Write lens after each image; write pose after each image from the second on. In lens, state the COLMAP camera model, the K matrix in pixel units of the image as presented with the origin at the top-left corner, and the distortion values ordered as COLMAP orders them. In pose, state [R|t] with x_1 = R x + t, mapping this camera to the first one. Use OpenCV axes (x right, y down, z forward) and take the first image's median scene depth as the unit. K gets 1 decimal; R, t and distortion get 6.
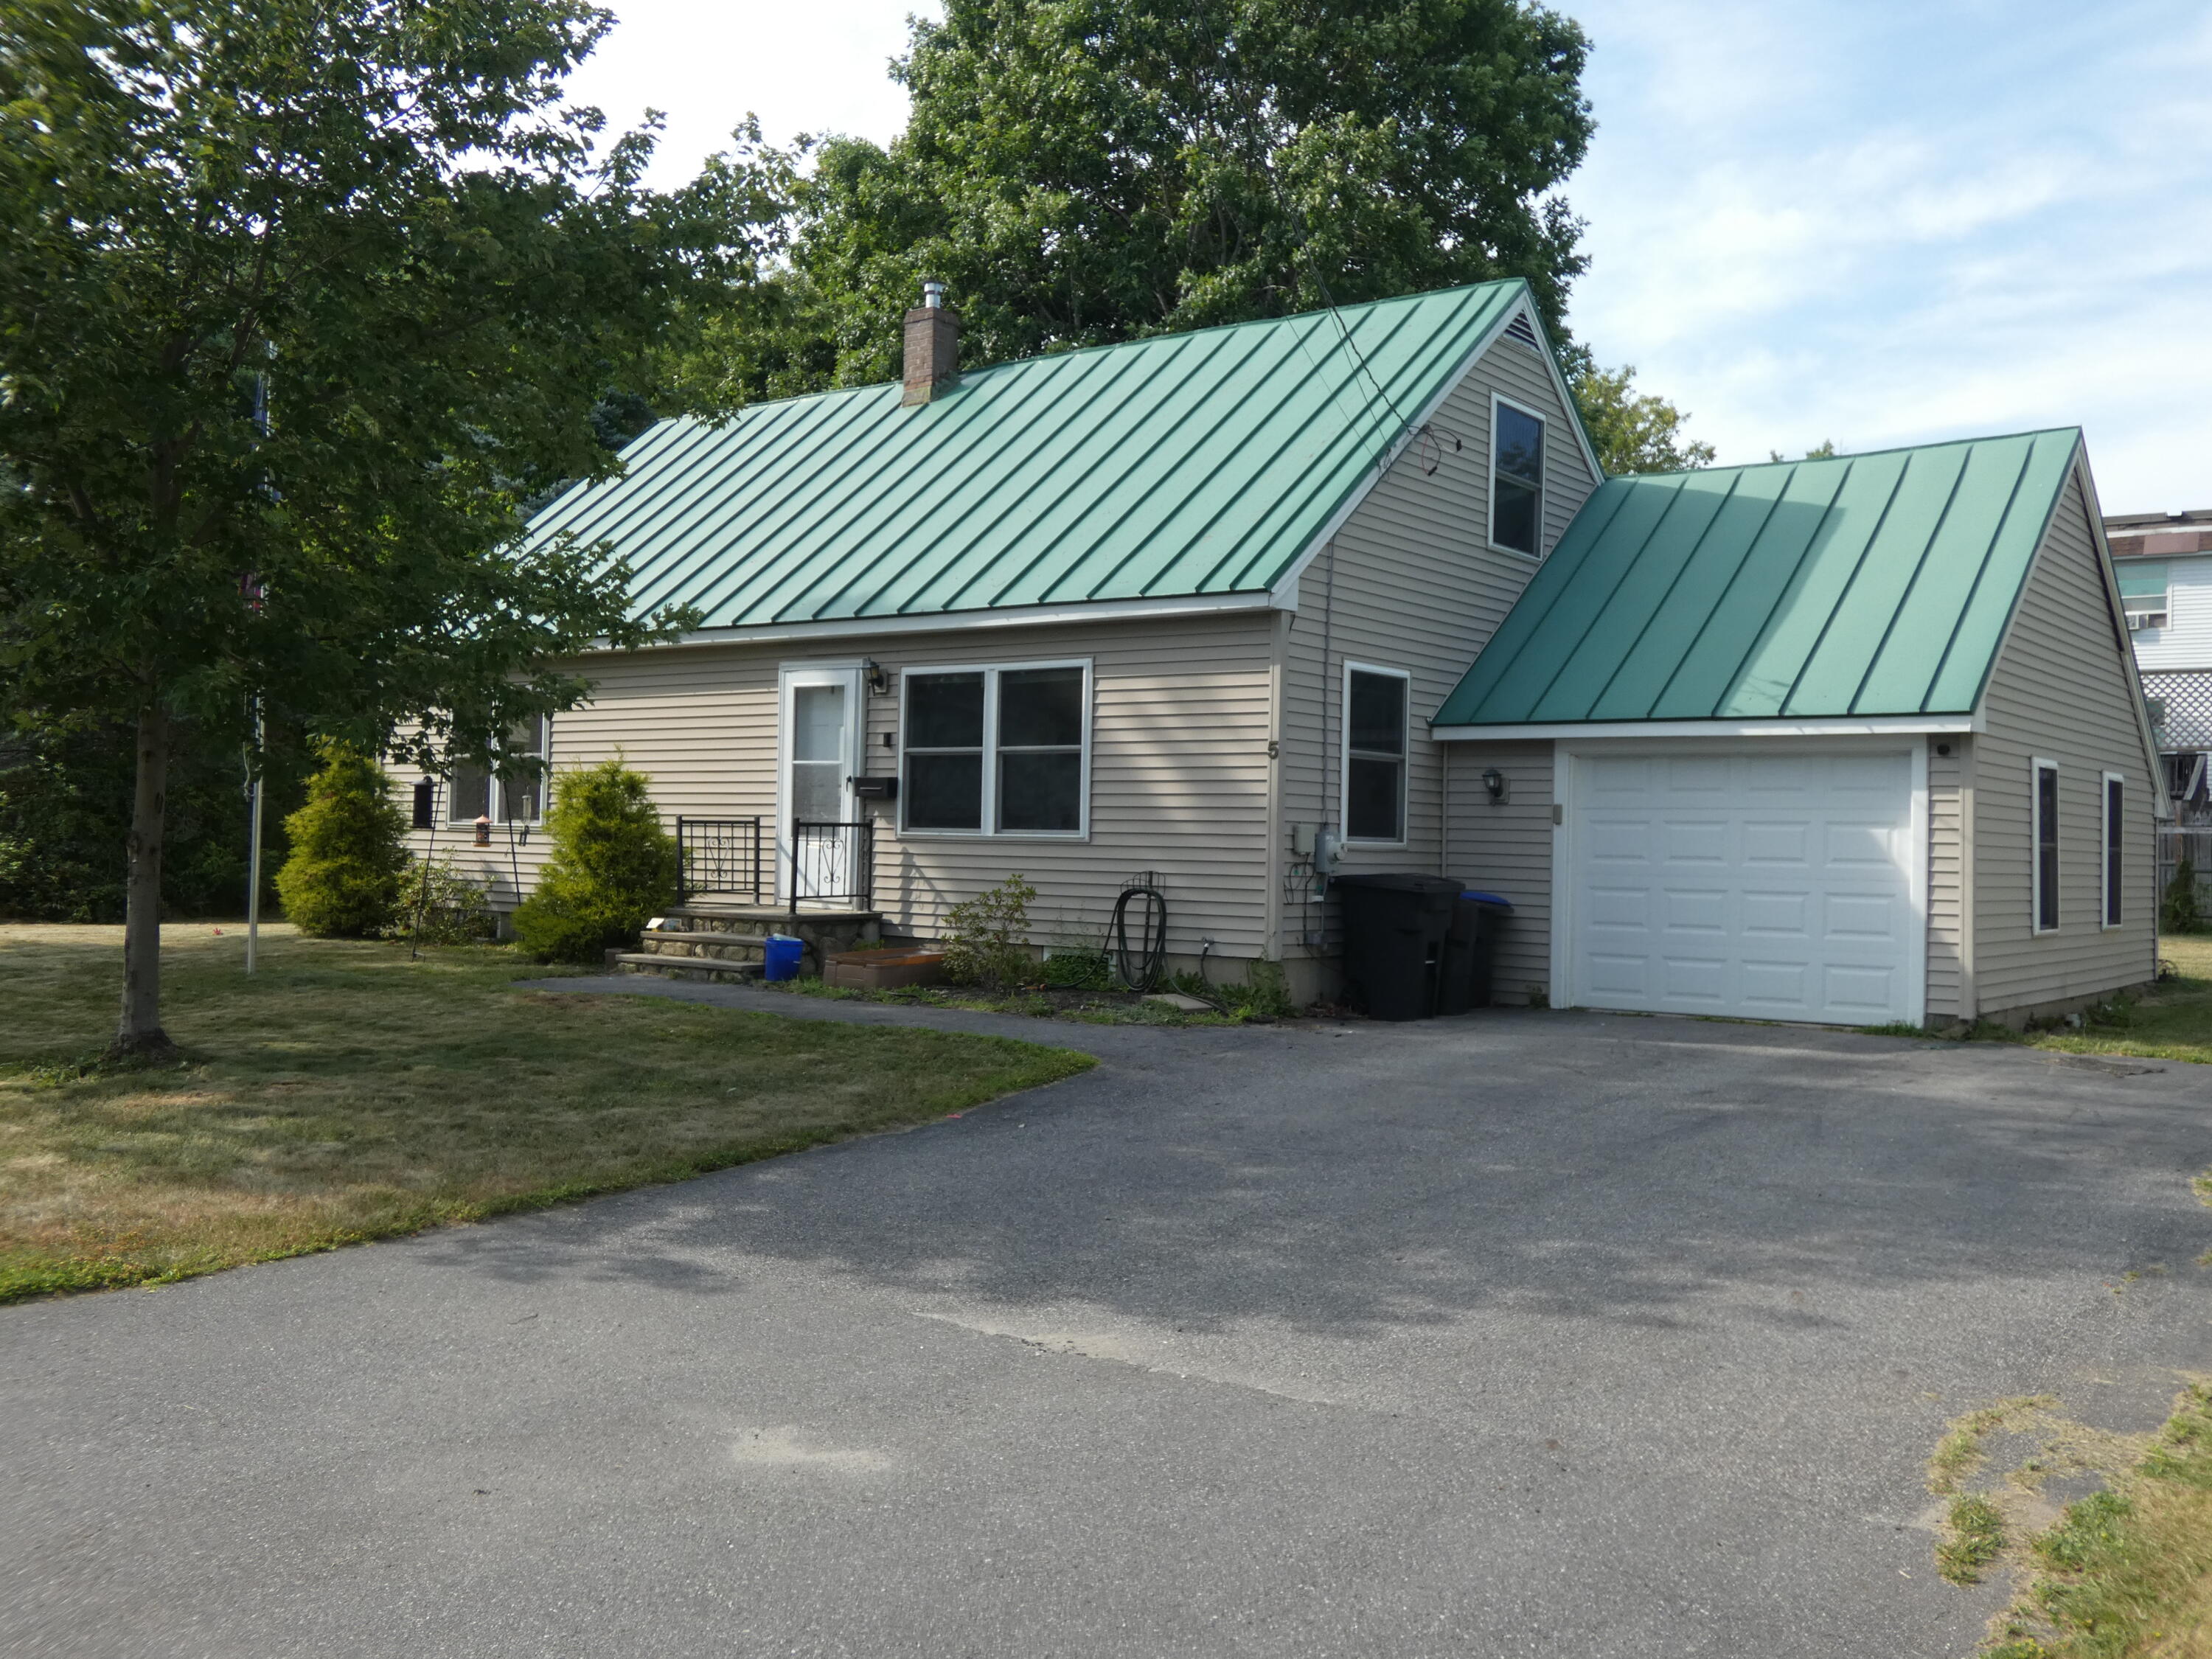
lens RADIAL K [[2021.4, 0, 1106.0], [0, 2021.4, 829.5], [0, 0, 1]] dist [-0.002175, -0.016026]
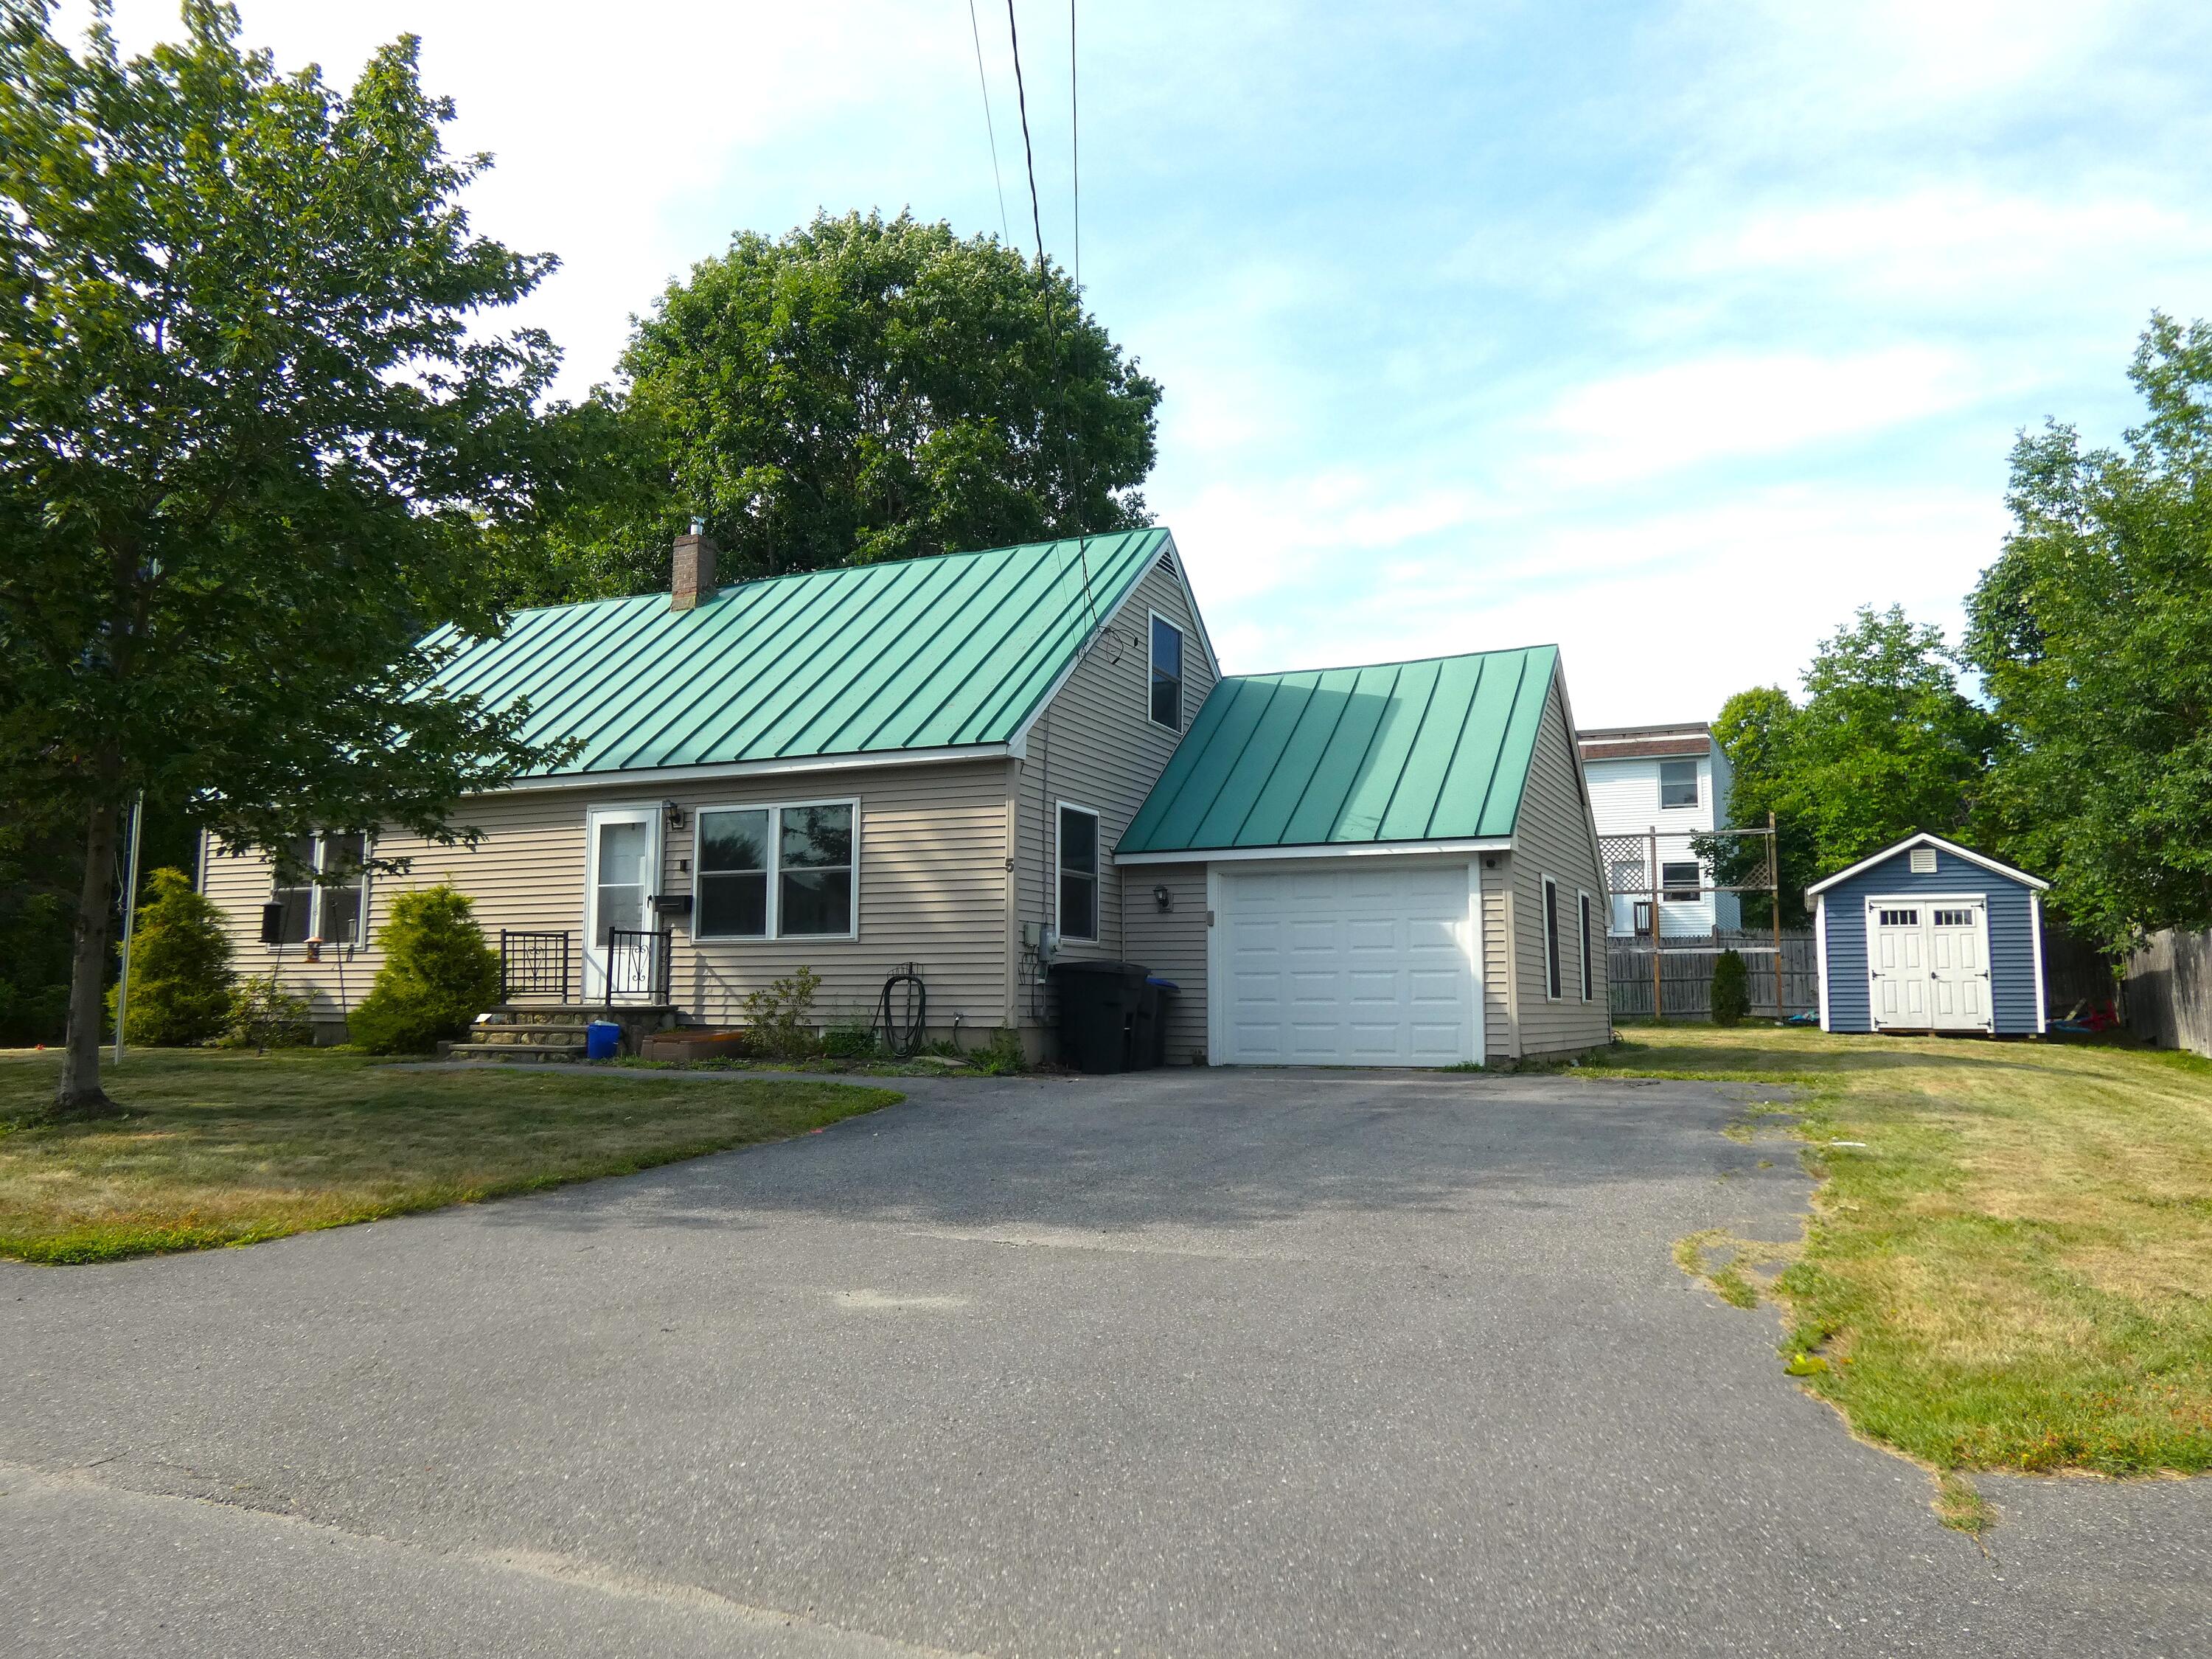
lens RADIAL K [[1614.7, 0, 1093.6], [0, 1614.7, 835.3], [0, 0, 1]] dist [-0.000474, 0.000366]
pose [[0.976453, 0.003867, 0.215697, -0.080403], [0.016721, 0.995475, -0.093545, 0.035876], [-0.215083, 0.094949, 0.971969, -0.019291]]
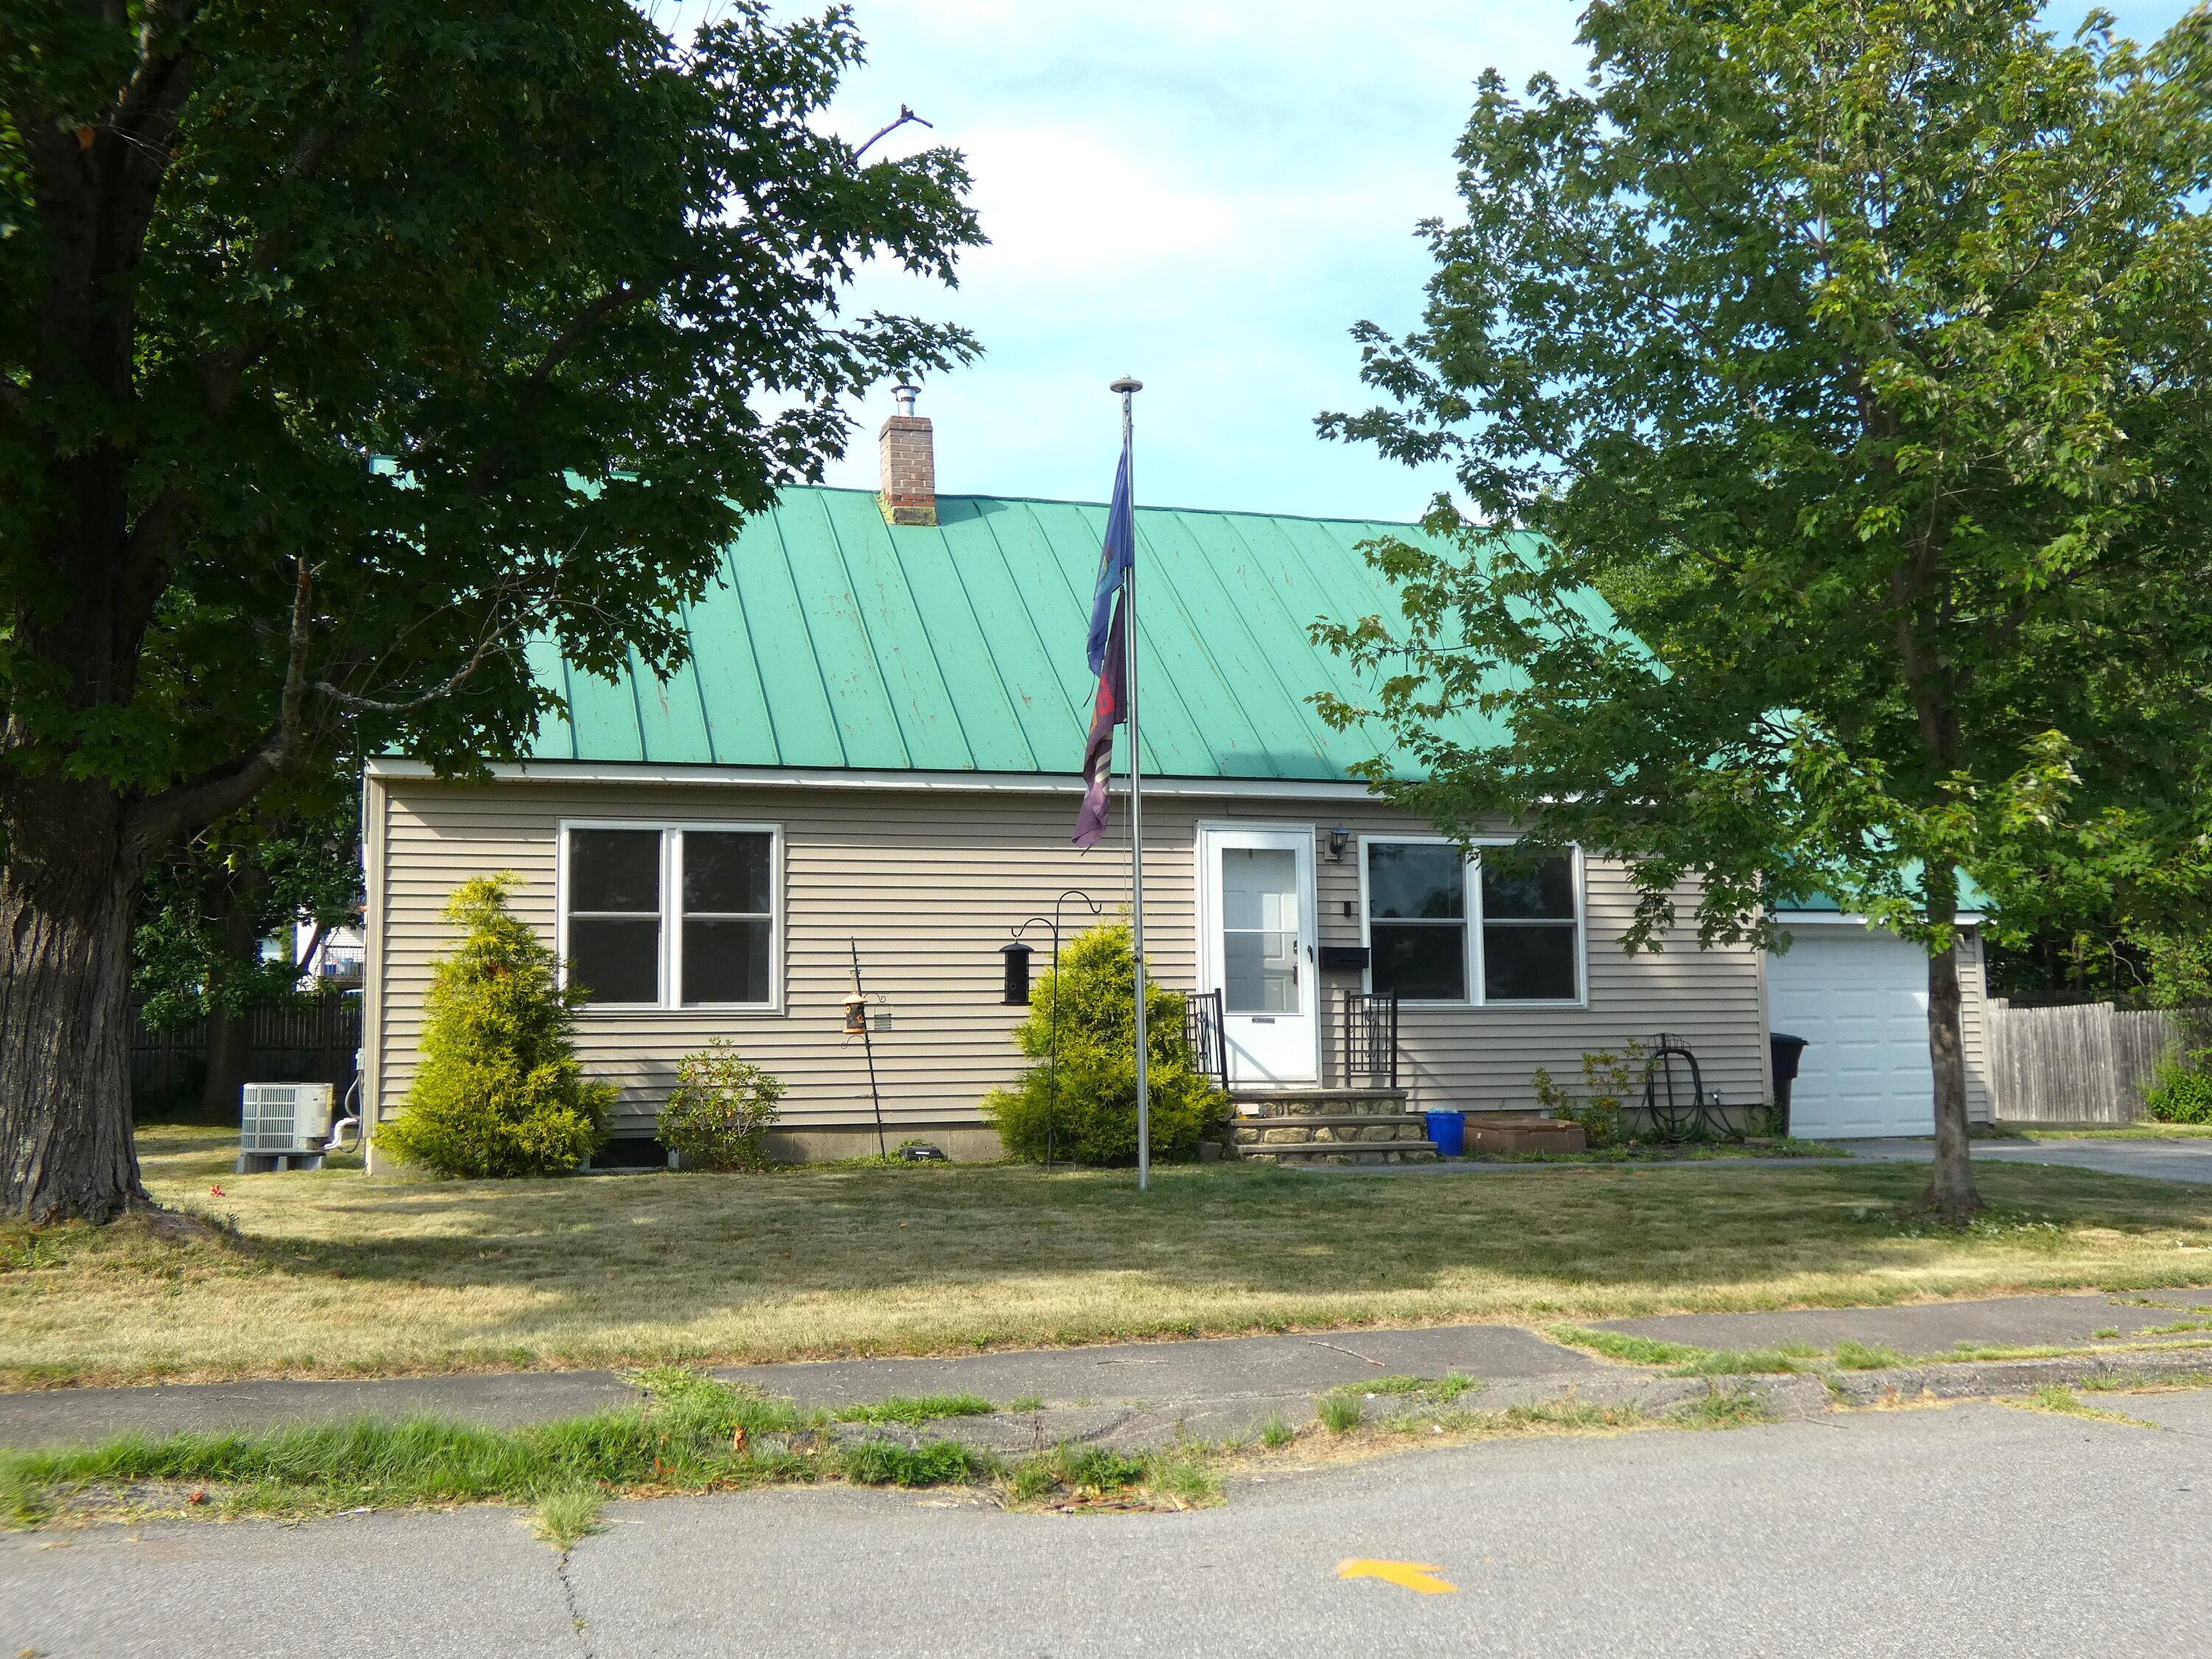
lens RADIAL K [[2276.1, 0, 1106.0], [0, 2276.1, 829.5], [0, 0, 1]] dist [0.000695, 0.000077]
pose [[0.570907, 0.060319, 0.818796, -1.124894], [0.022926, 0.995737, -0.089339, 0.013029], [-0.820694, 0.069776, 0.567091, 0.502147]]
